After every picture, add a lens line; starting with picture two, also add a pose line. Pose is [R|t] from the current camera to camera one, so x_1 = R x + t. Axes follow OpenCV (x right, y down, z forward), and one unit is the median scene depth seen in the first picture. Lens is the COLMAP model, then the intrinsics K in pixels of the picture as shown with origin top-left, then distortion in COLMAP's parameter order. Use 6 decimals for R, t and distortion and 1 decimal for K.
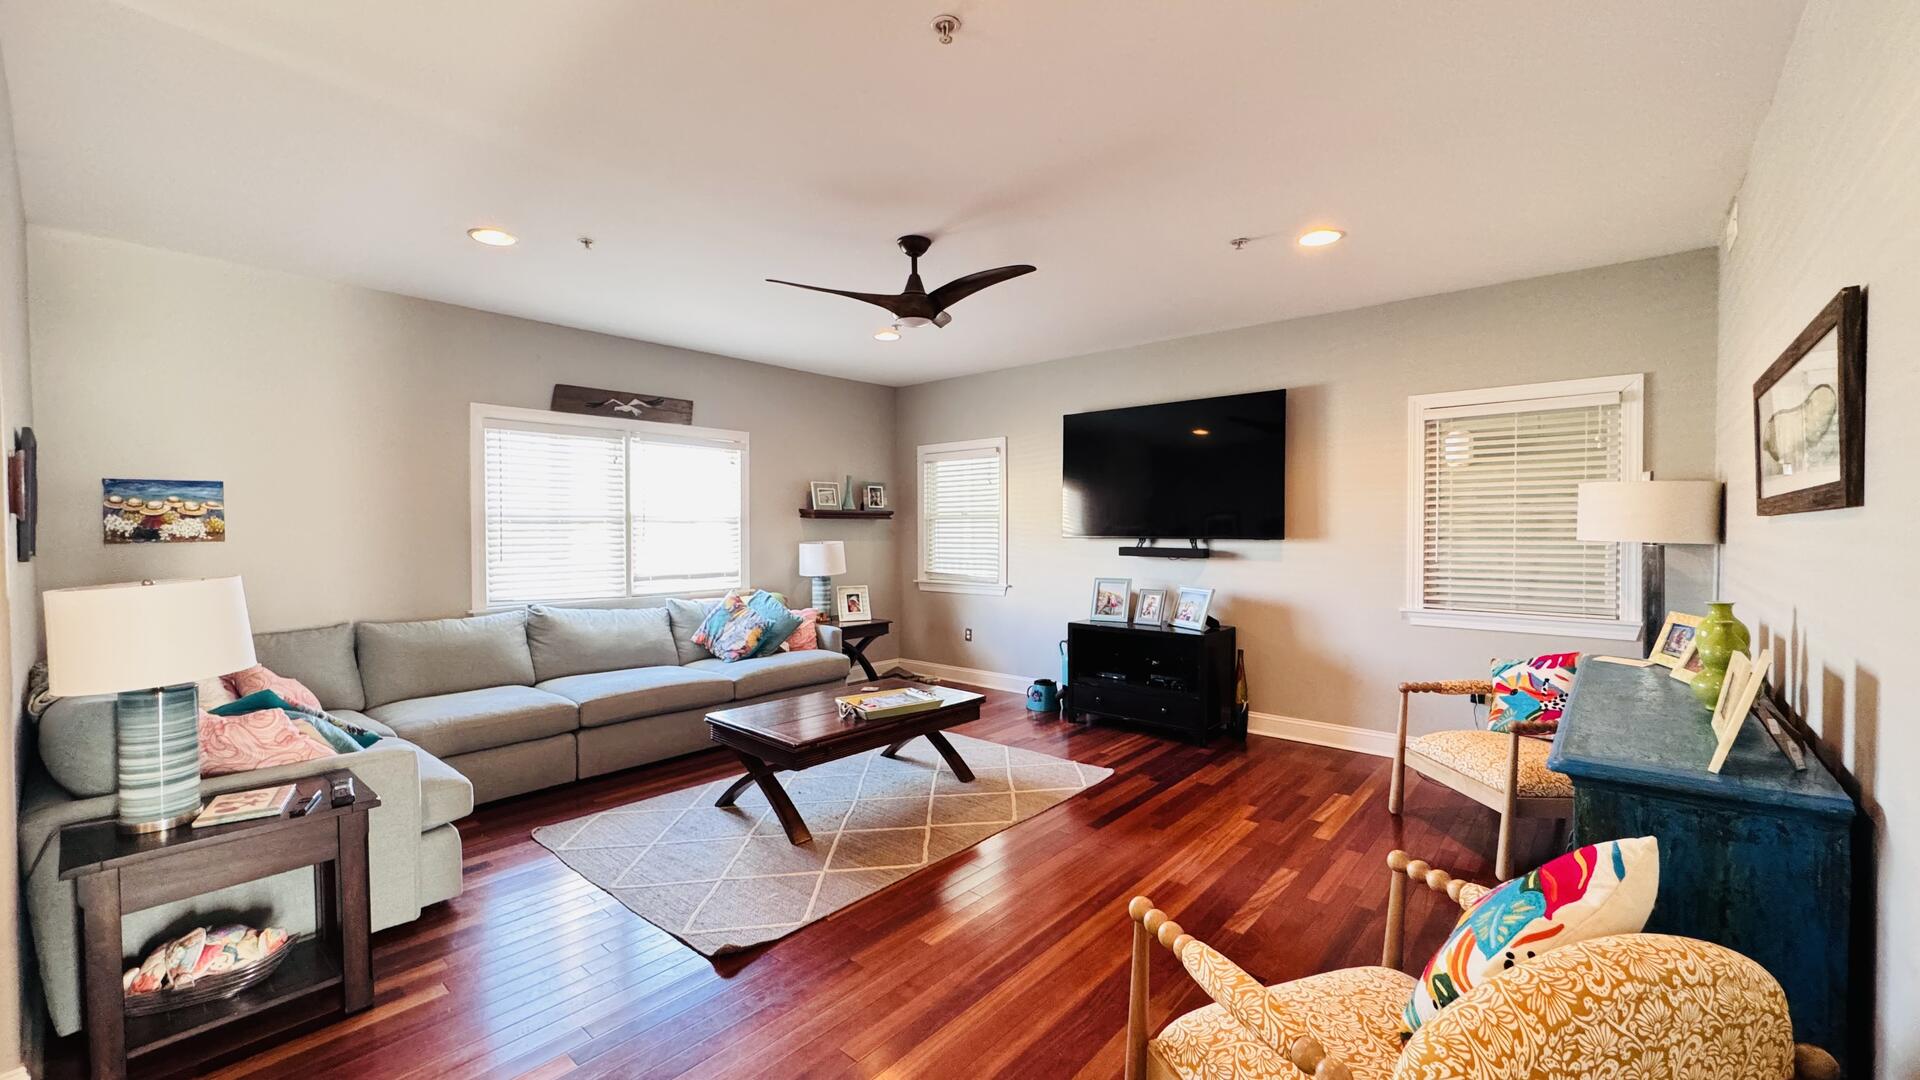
lens RADIAL K [[768.4, 0, 960.0], [0, 768.4, 540.0], [0, 0, 1]] dist [-0.000312, -0.000044]
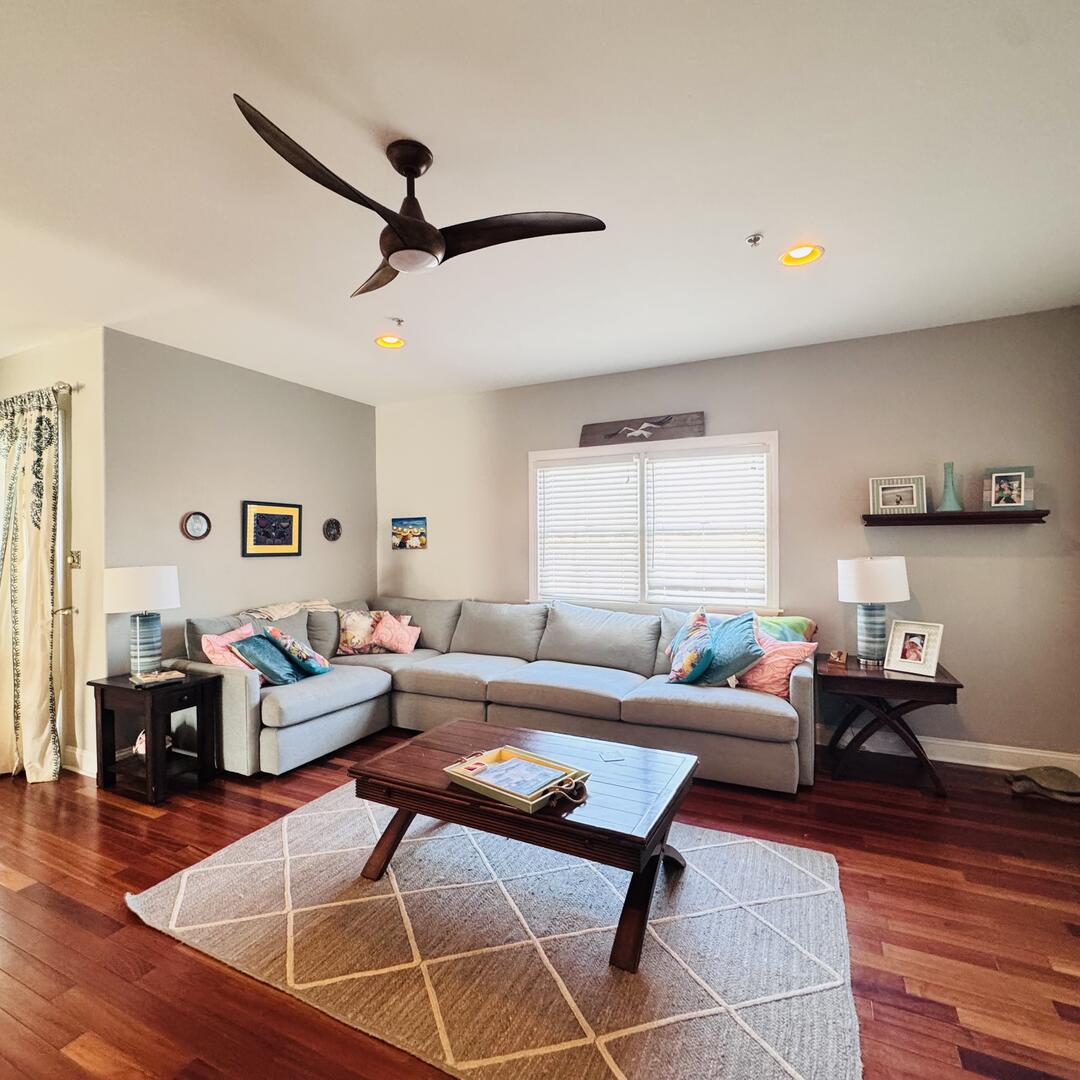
lens RADIAL K [[573.8, 0, 537.2], [0, 573.8, 542.5], [0, 0, 1]] dist [-0.002548, 0.000784]
pose [[0.251108, -0.000320, -0.967959, 0.353339], [-0.008899, 0.999957, -0.002639, -0.009500], [0.967918, 0.009277, 0.251094, 0.690092]]
